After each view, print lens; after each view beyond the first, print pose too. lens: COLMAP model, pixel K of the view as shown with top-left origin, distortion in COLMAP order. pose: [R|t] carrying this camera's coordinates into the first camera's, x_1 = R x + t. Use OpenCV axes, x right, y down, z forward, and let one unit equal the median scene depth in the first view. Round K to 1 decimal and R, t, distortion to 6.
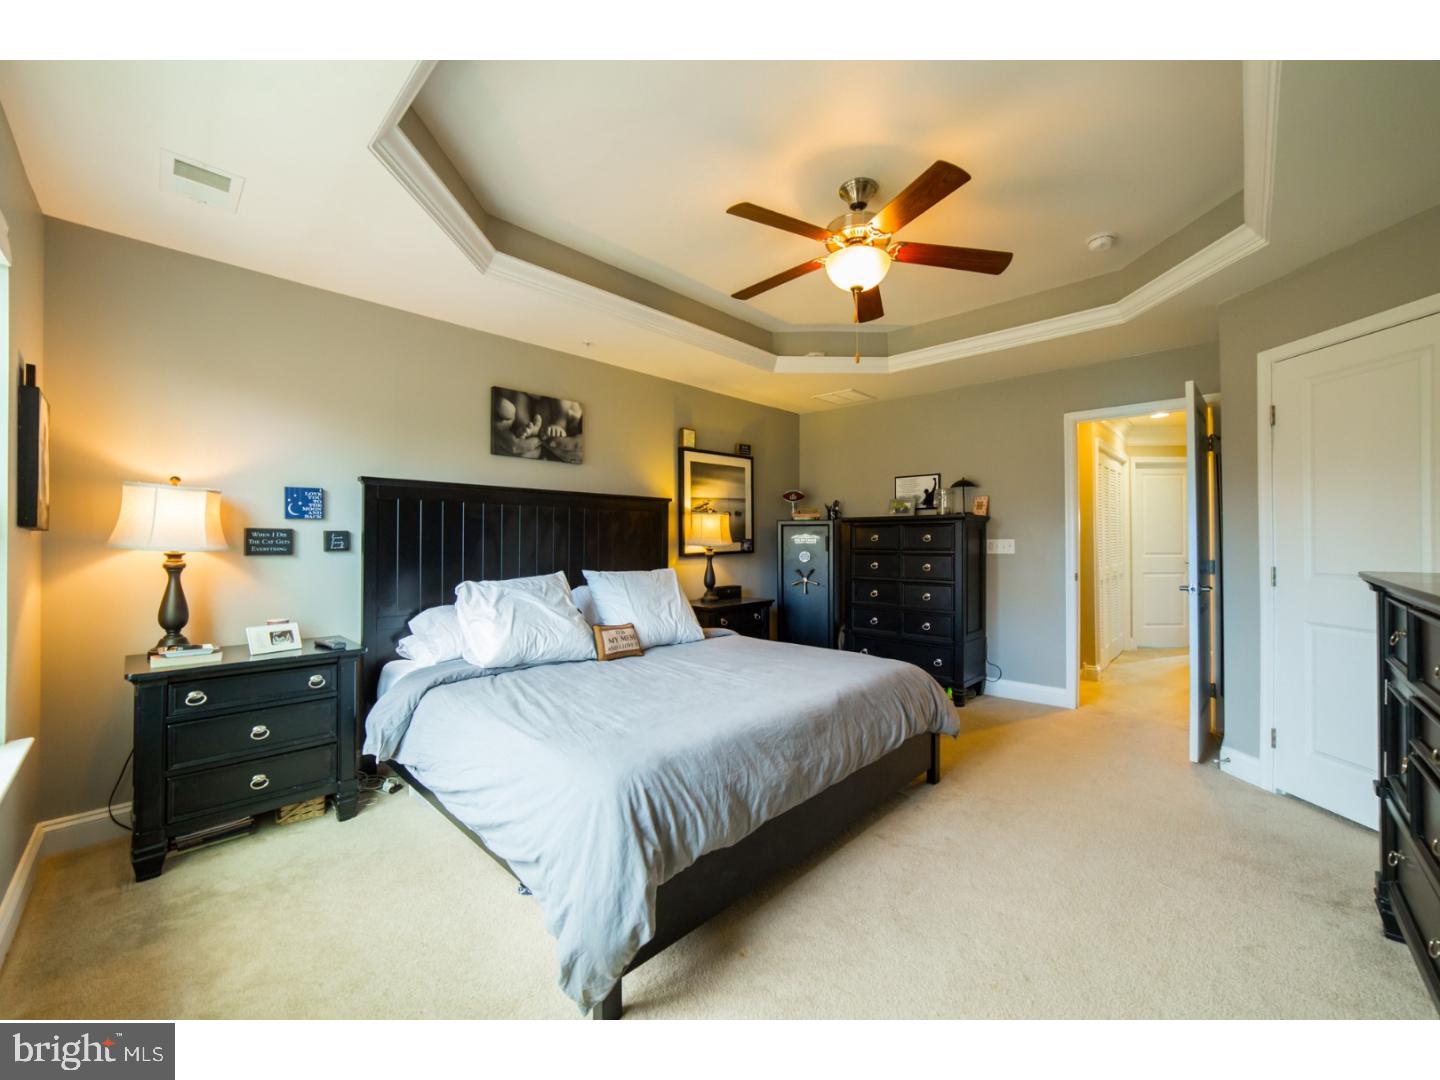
lens RADIAL K [[568.8, 0, 698.6], [0, 568.8, 539.1], [0, 0, 1]] dist [-0.029178, 0.000020]
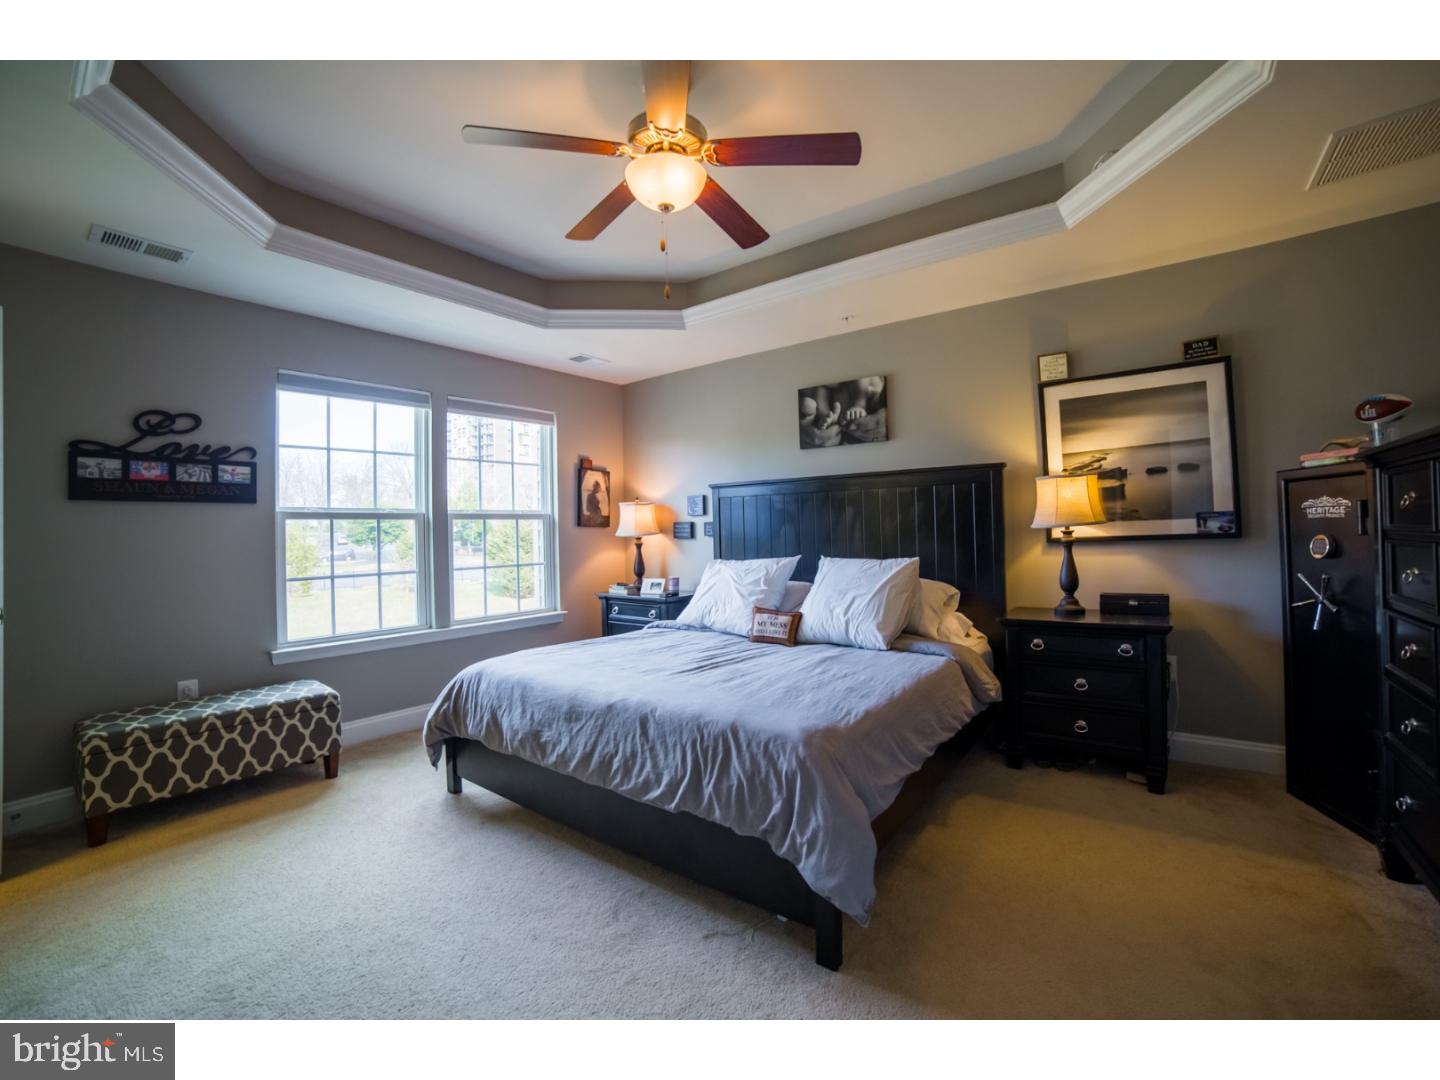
lens RADIAL K [[592.7, 0, 717.7], [0, 592.7, 513.3], [0, 0, 1]] dist [-0.056090, 0.018400]
pose [[0.176311, -0.028411, -0.983924, 0.712059], [0.029790, 0.999280, -0.023516, 0.000190], [0.983884, -0.025165, 0.177030, 0.583722]]
